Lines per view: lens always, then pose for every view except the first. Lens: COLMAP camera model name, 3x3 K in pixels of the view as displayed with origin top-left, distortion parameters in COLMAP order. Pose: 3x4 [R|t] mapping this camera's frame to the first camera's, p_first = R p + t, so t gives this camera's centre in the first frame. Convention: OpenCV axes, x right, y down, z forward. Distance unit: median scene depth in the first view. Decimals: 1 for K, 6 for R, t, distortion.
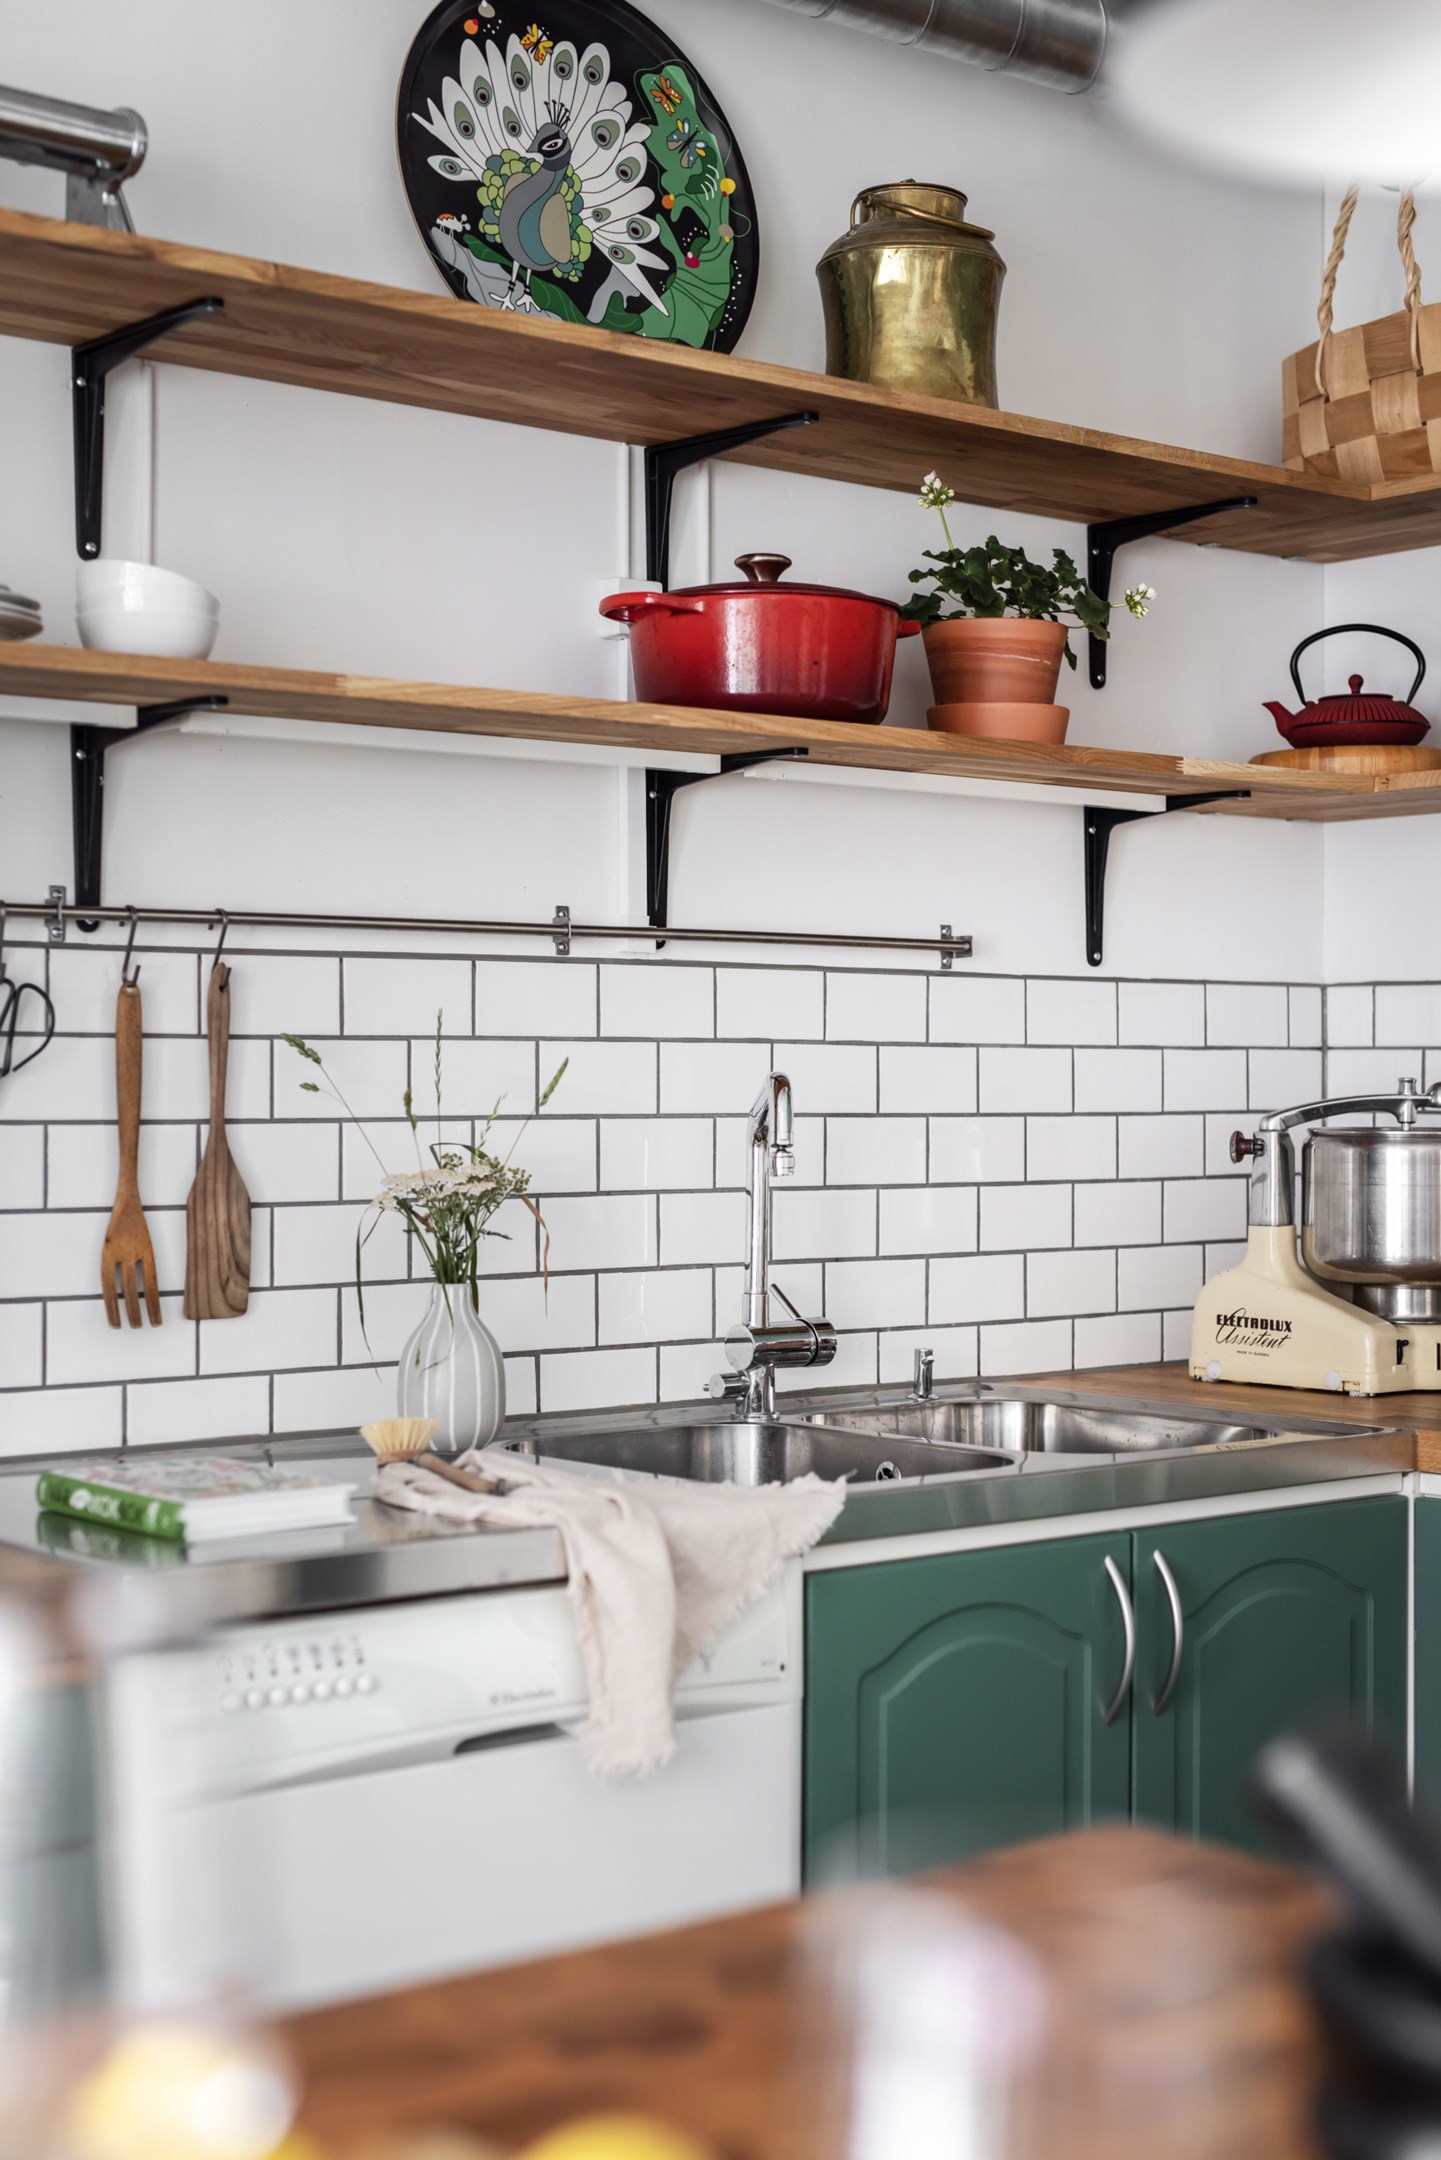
lens RADIAL K [[2955.4, 0, 732.1], [0, 2955.4, 1074.3], [0, 0, 1]] dist [-0.000096, 0.000000]
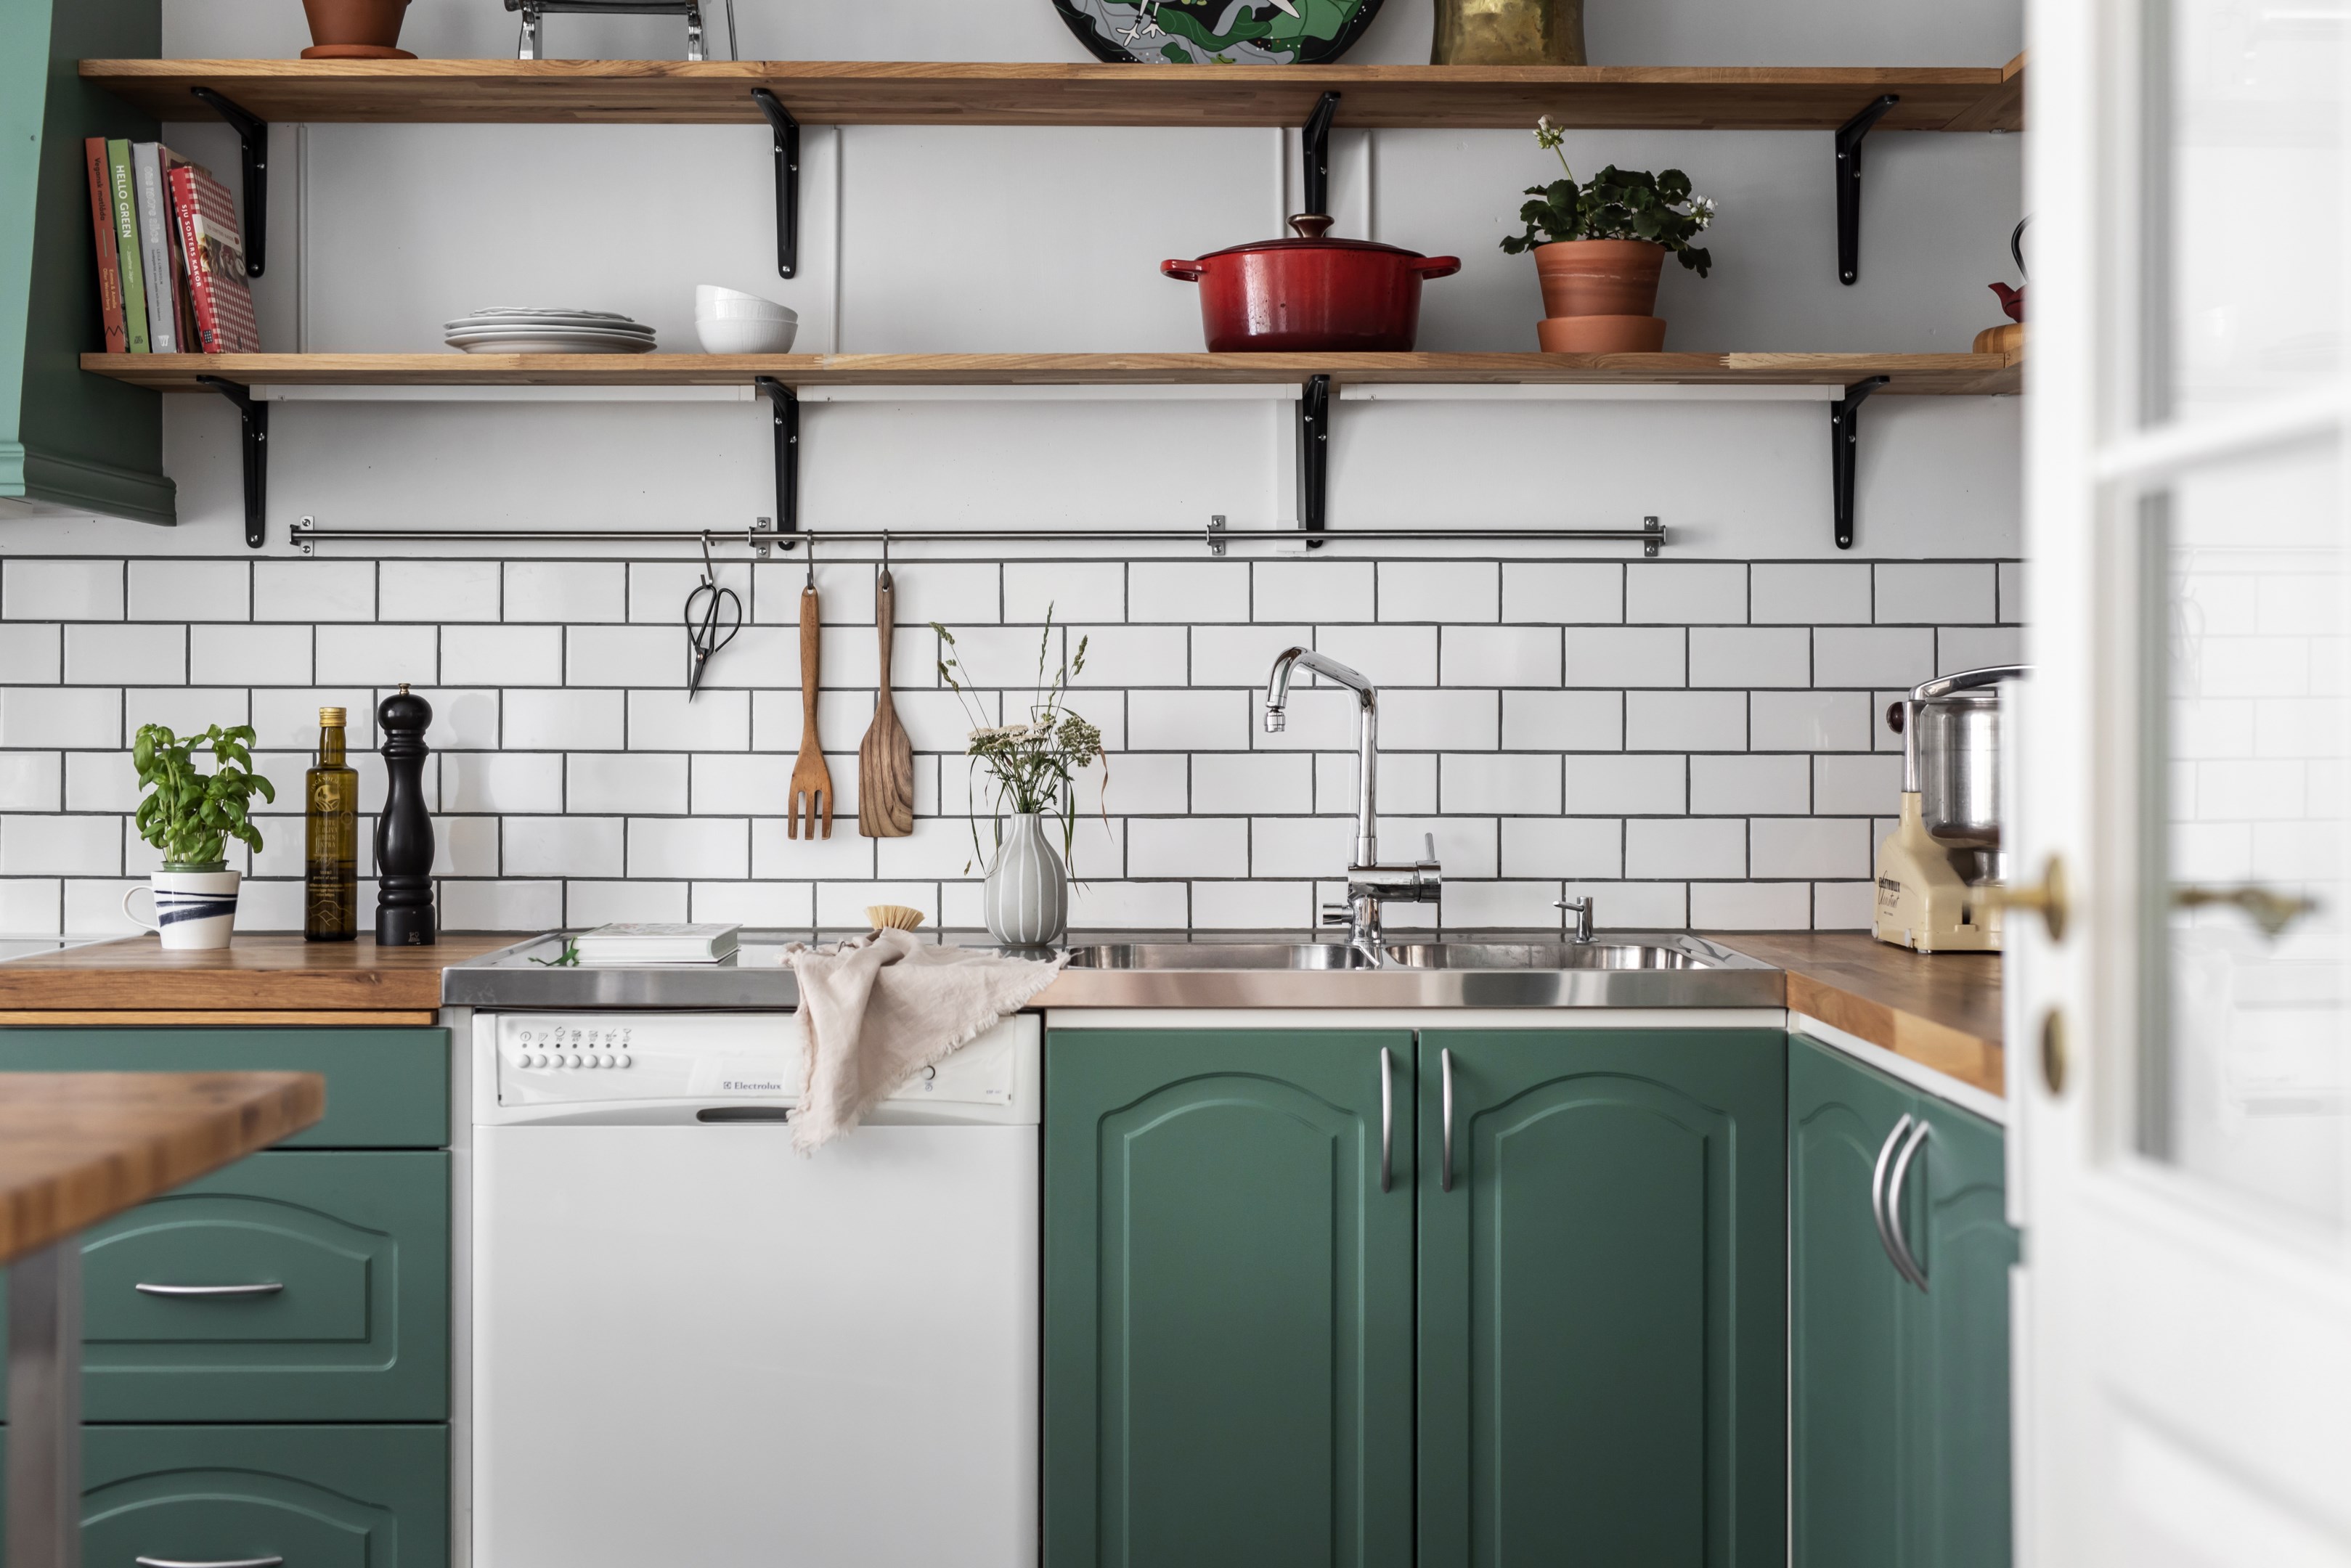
lens RADIAL K [[3216.4, 0, 1268.9], [0, 3216.4, 743.4], [0, 0, 1]] dist [-0.000096, 0.000000]
pose [[0.789372, 0.001157, -0.613914, 0.802573], [0.003082, 0.999978, 0.005847, 0.030581], [0.613907, -0.006507, 0.789351, -0.037503]]
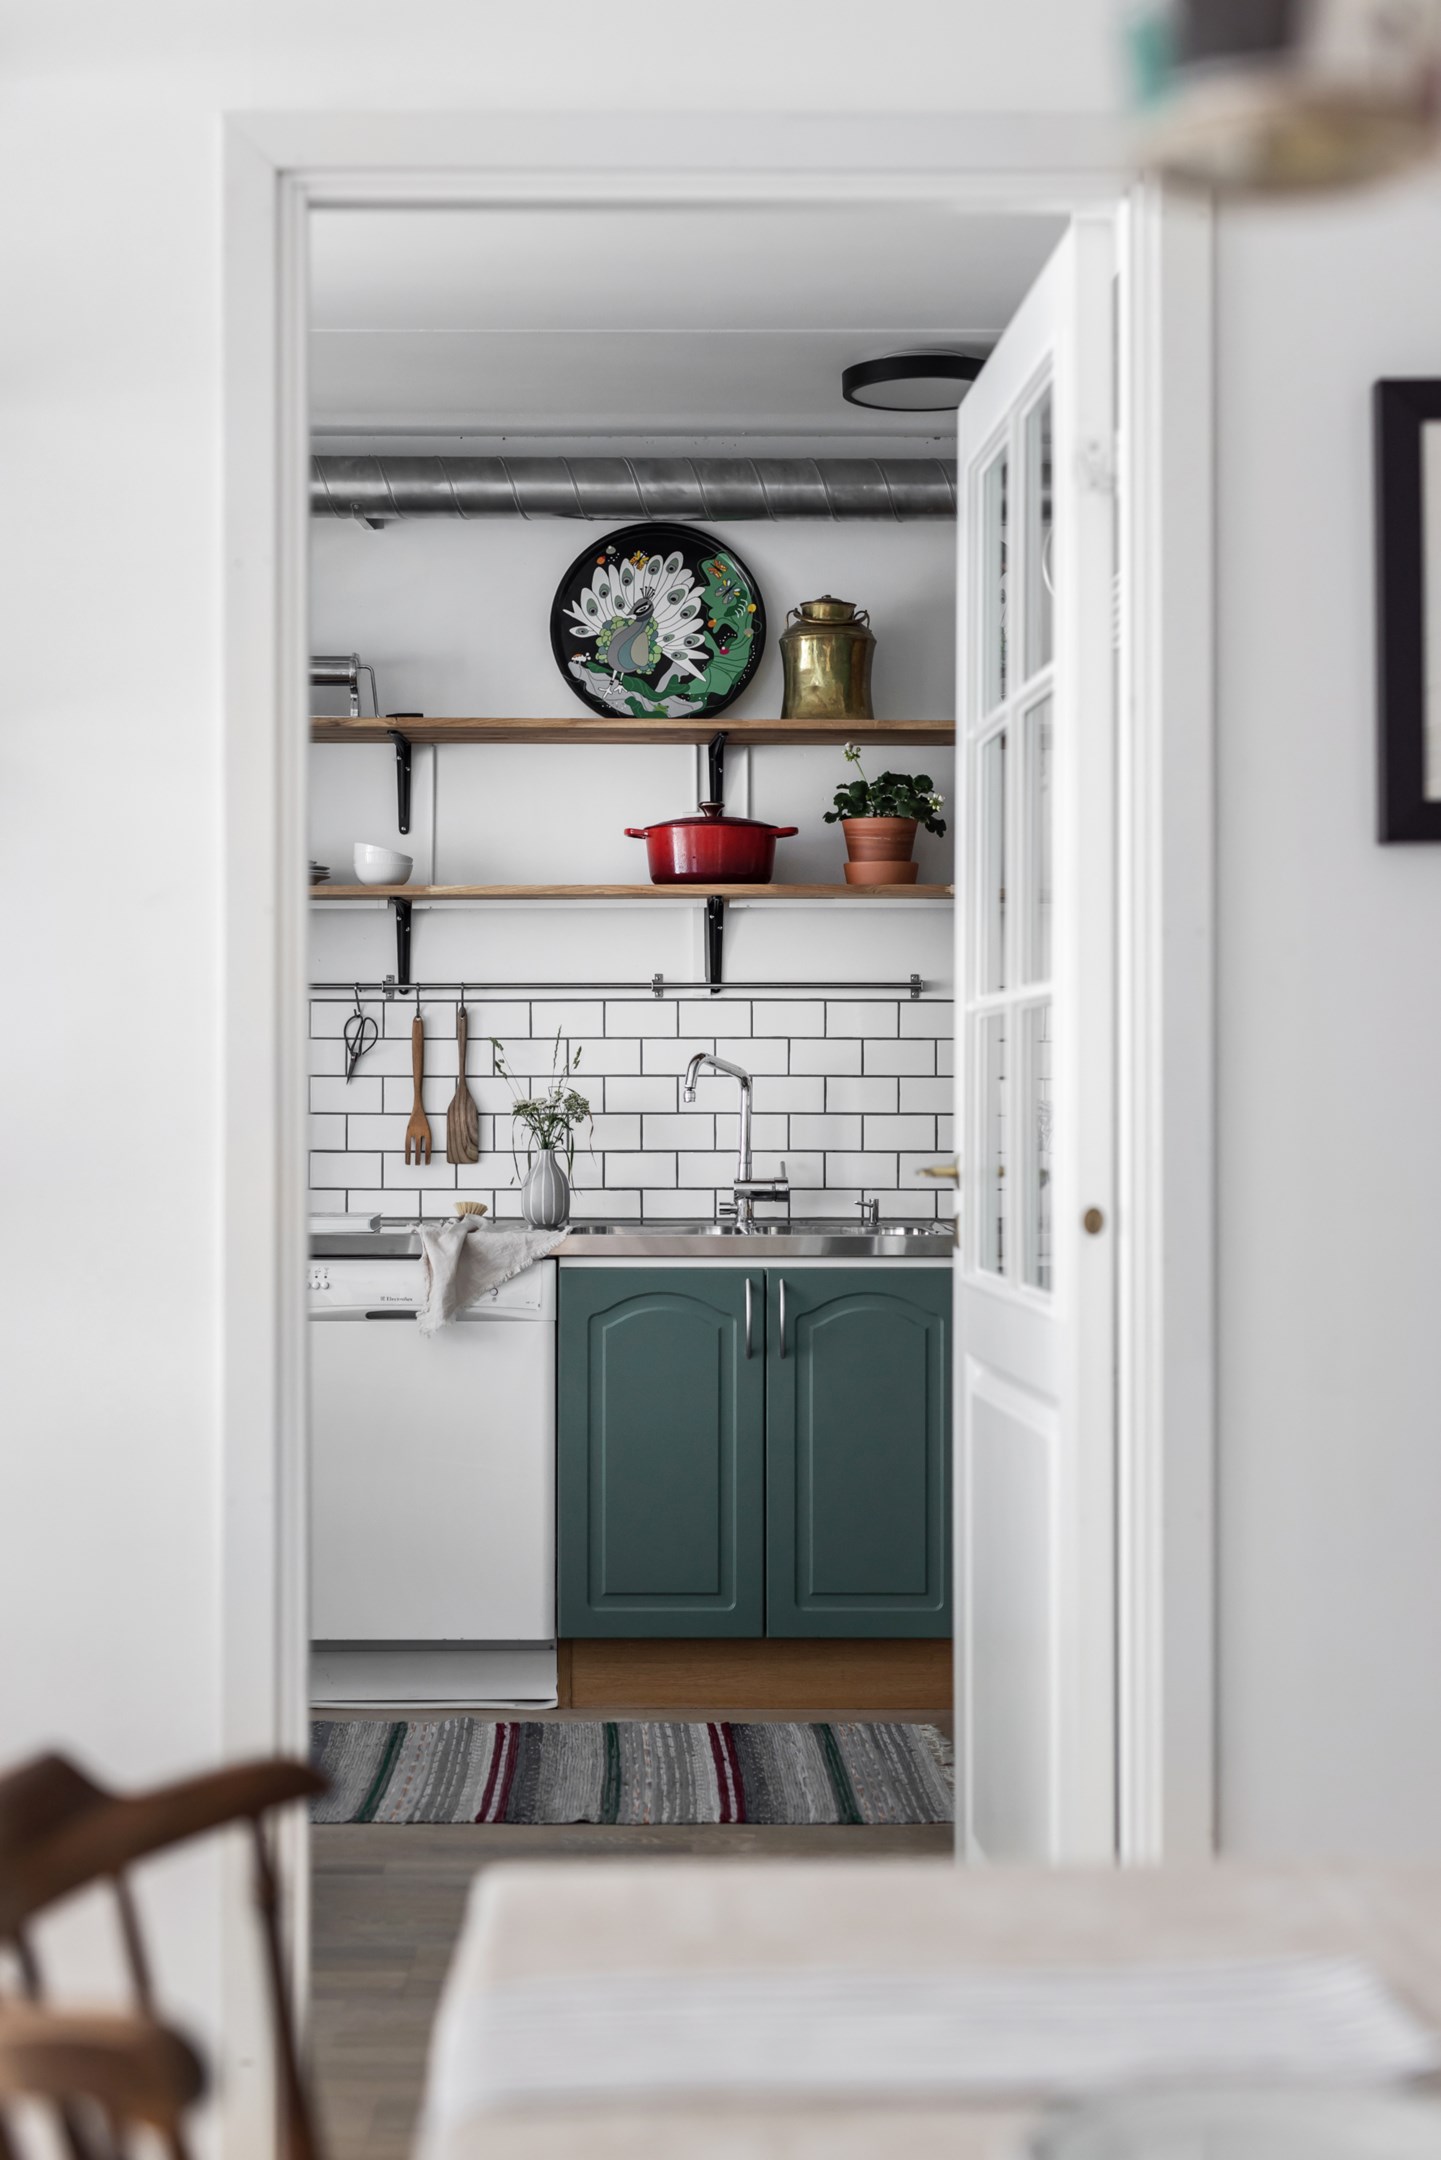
lens RADIAL K [[2955.4, 0, 790.3], [0, 2955.4, 1115.2], [0, 0, 1]] dist [-0.000096, 0.000000]
pose [[0.799474, 0.004740, -0.600682, 1.303790], [0.002626, 0.999932, 0.011384, 0.019298], [0.600695, -0.010679, 0.799407, -0.619953]]
